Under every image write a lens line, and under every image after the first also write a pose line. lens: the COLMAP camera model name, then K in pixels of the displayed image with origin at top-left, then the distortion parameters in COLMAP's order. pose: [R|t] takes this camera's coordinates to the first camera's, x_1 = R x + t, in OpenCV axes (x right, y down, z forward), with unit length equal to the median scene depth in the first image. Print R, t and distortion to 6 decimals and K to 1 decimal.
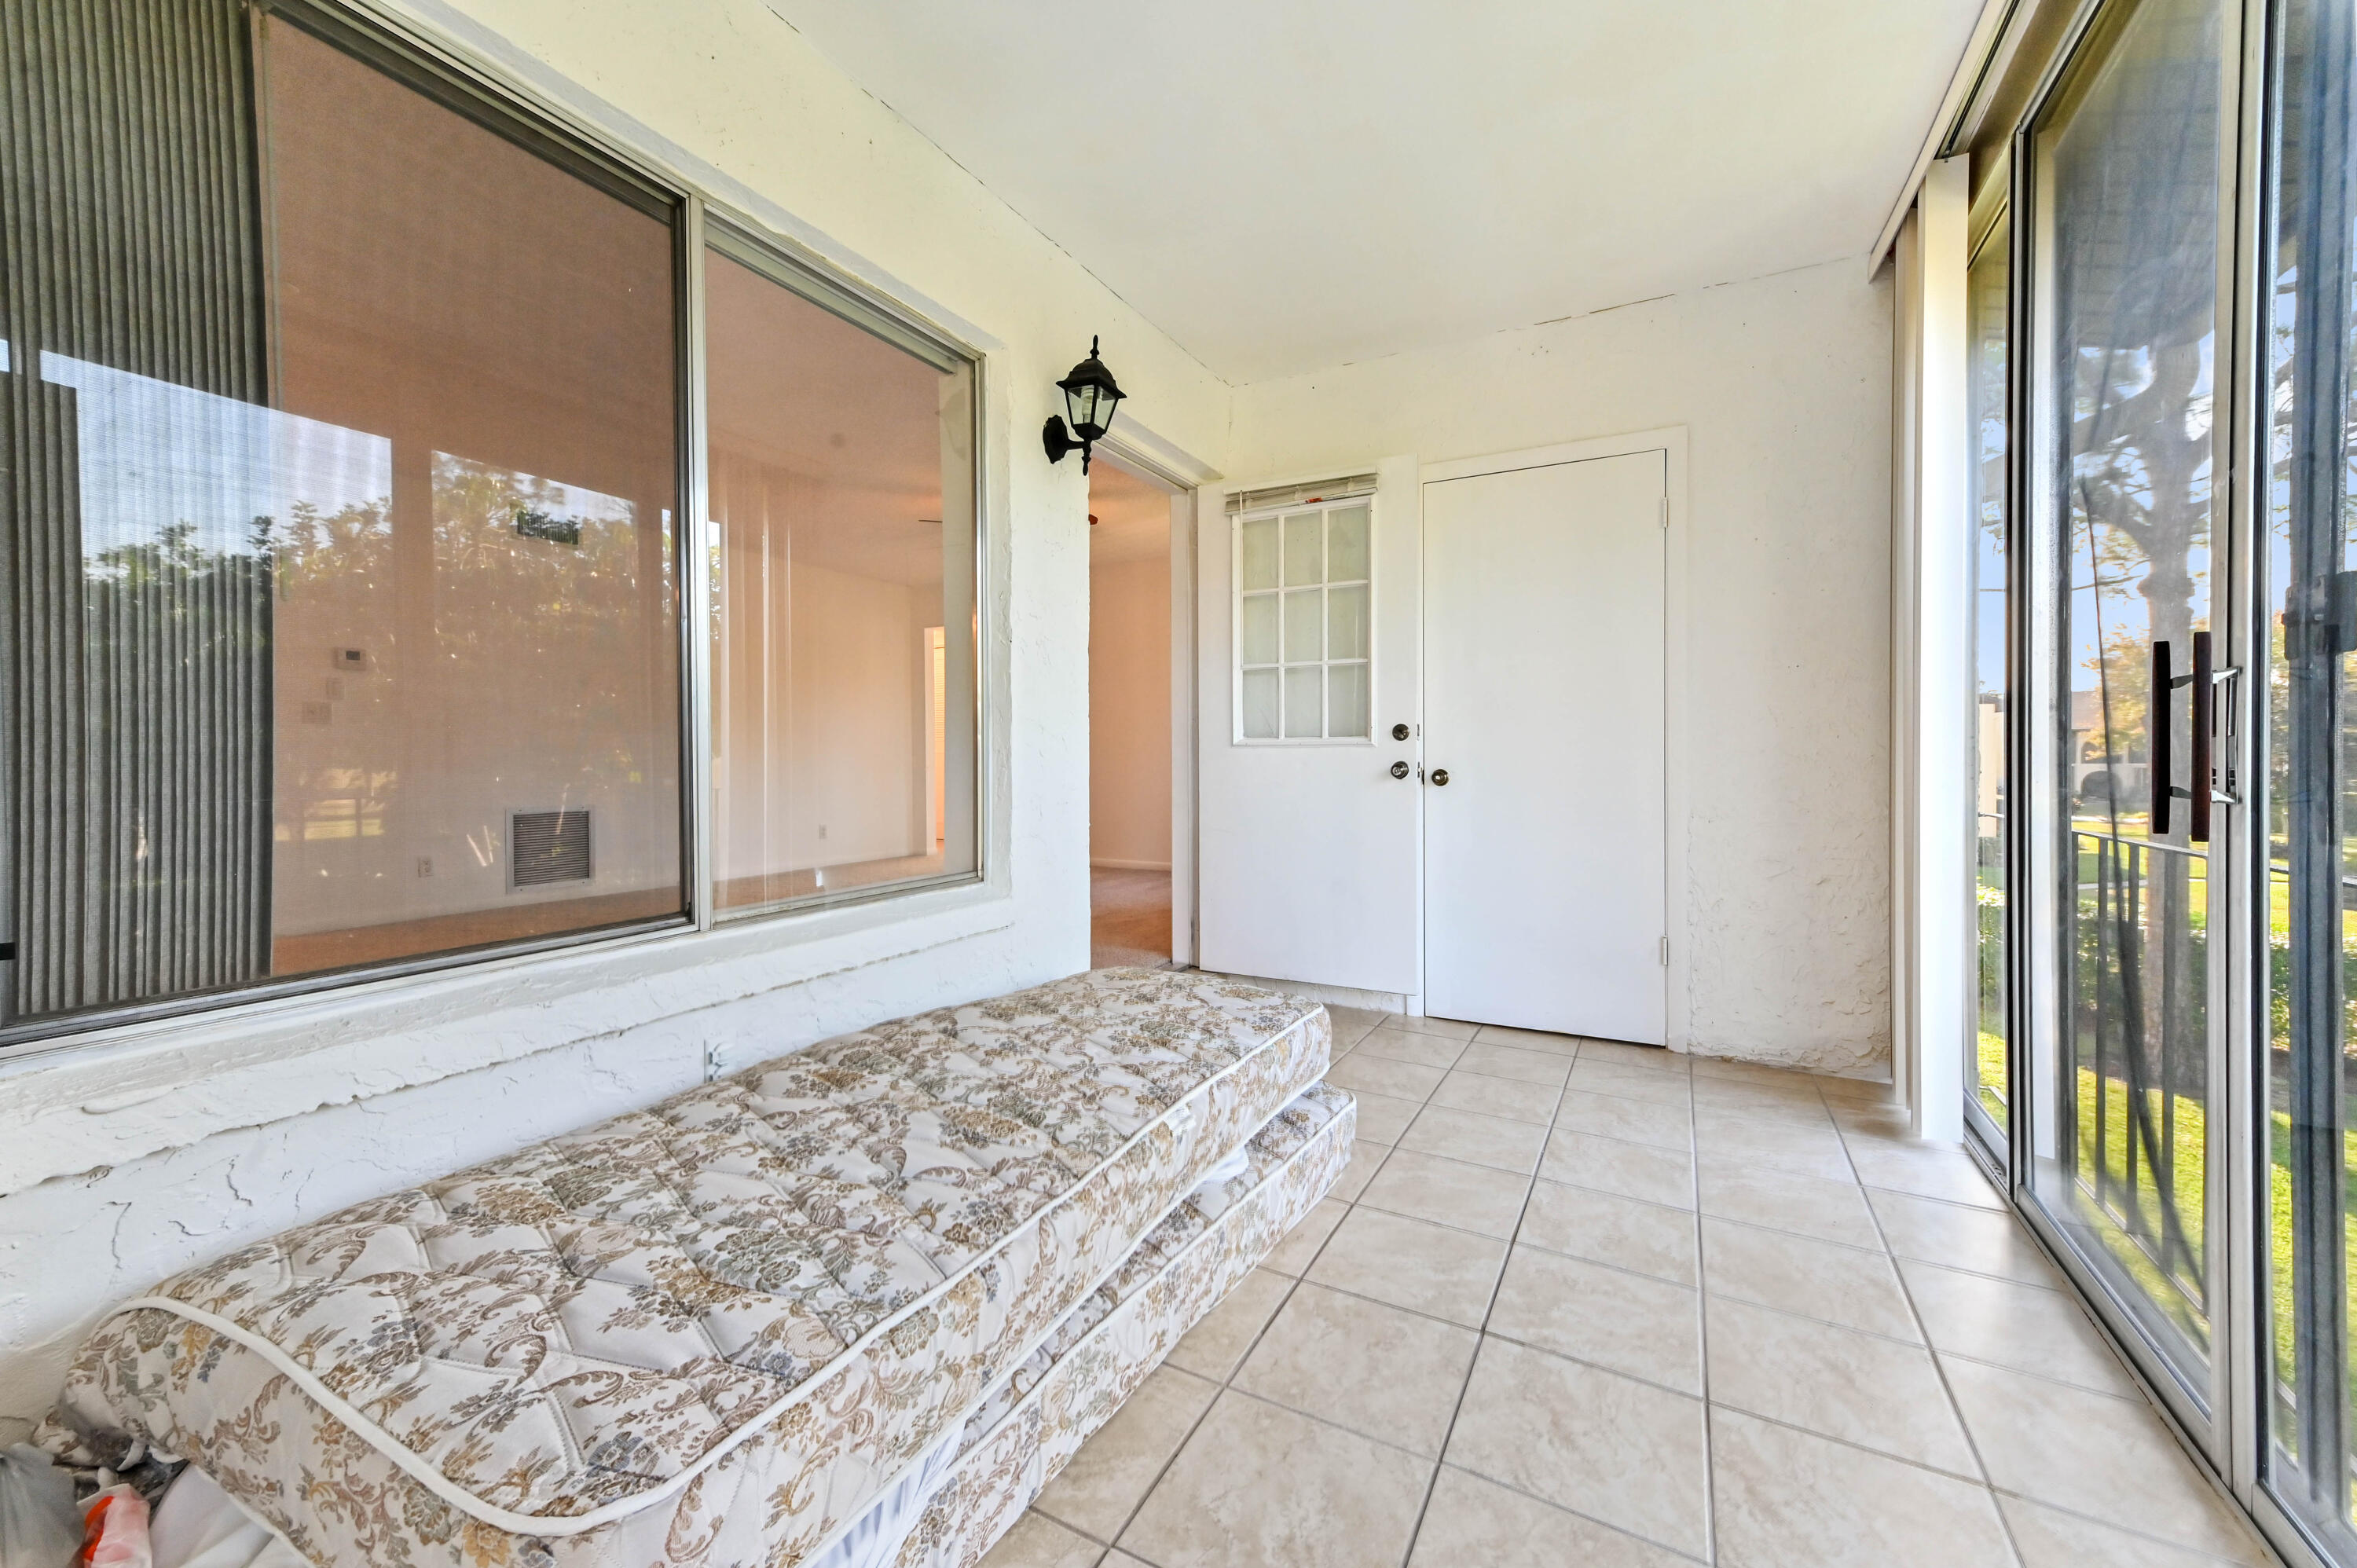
lens RADIAL K [[927.1, 0, 1193.1], [0, 927.1, 783.7], [0, 0, 1]] dist [0.013266, -0.000520]
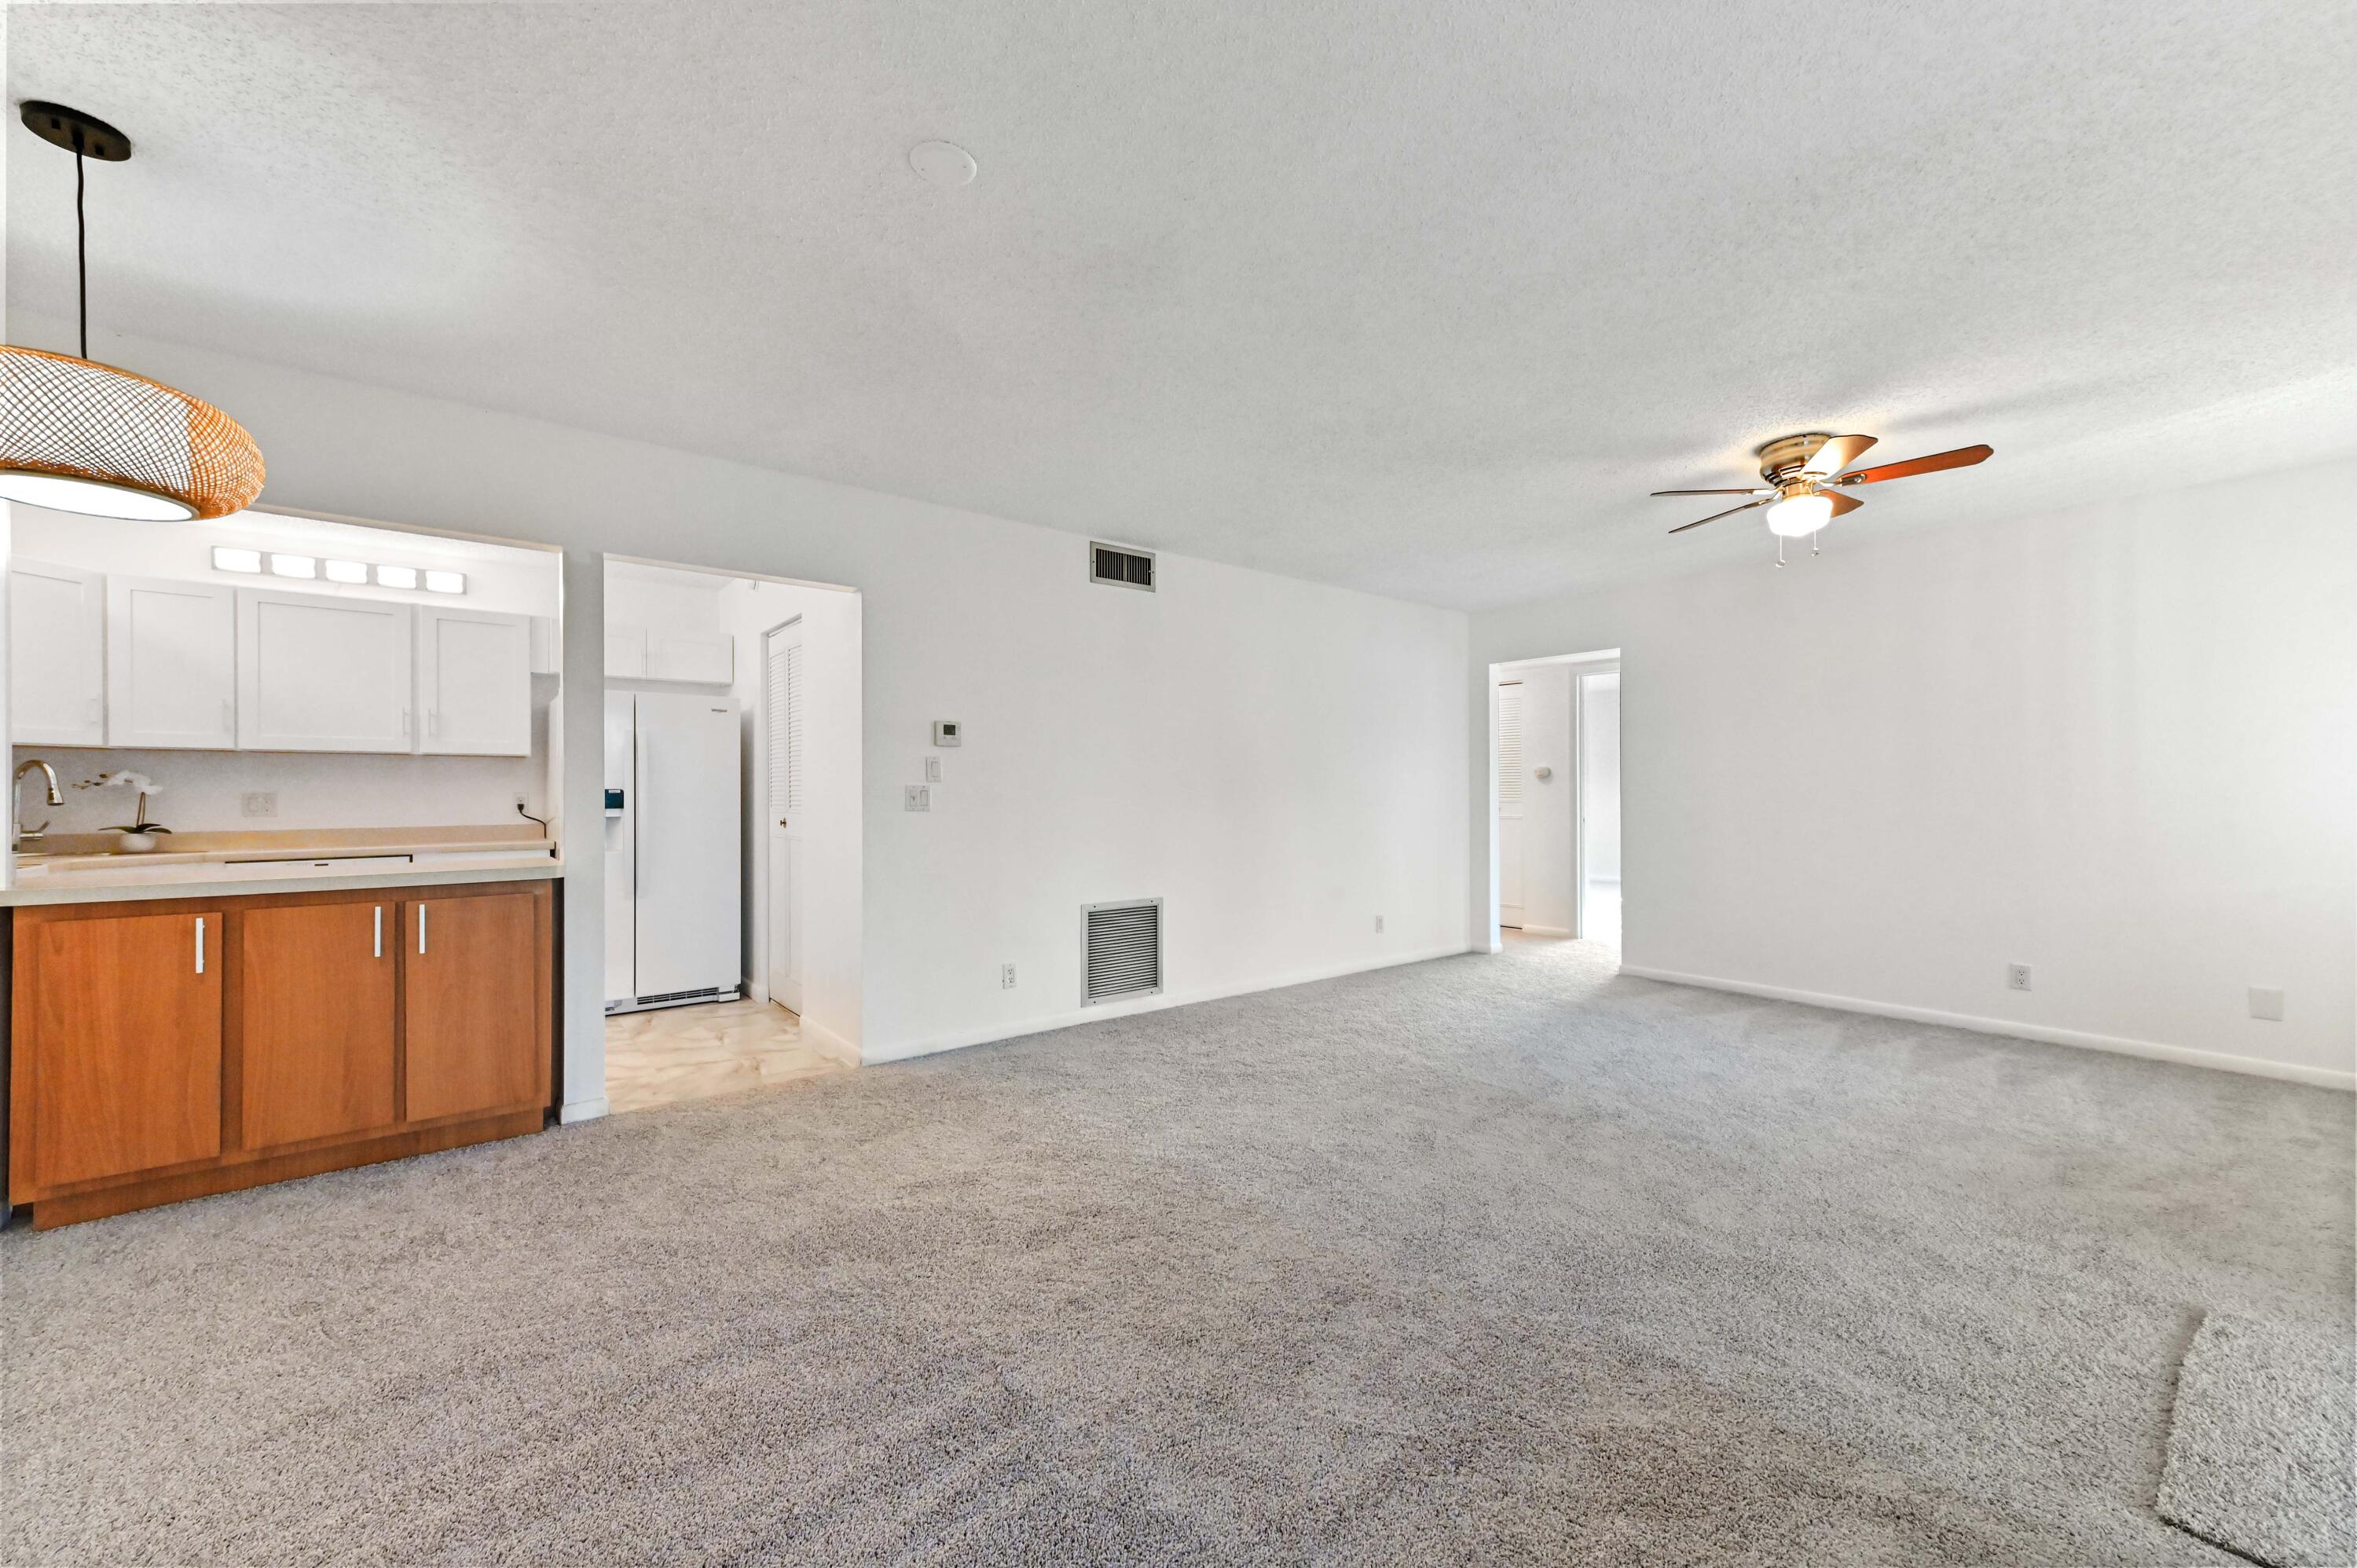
lens RADIAL K [[927.1, 0, 1187.5], [0, 927.1, 777.7], [0, 0, 1]] dist [0.013266, -0.000520]
pose [[0.917388, -0.004552, -0.397969, -0.615825], [-0.011434, 0.999220, -0.037787, -0.107629], [0.397831, 0.039215, 0.916620, 0.531945]]
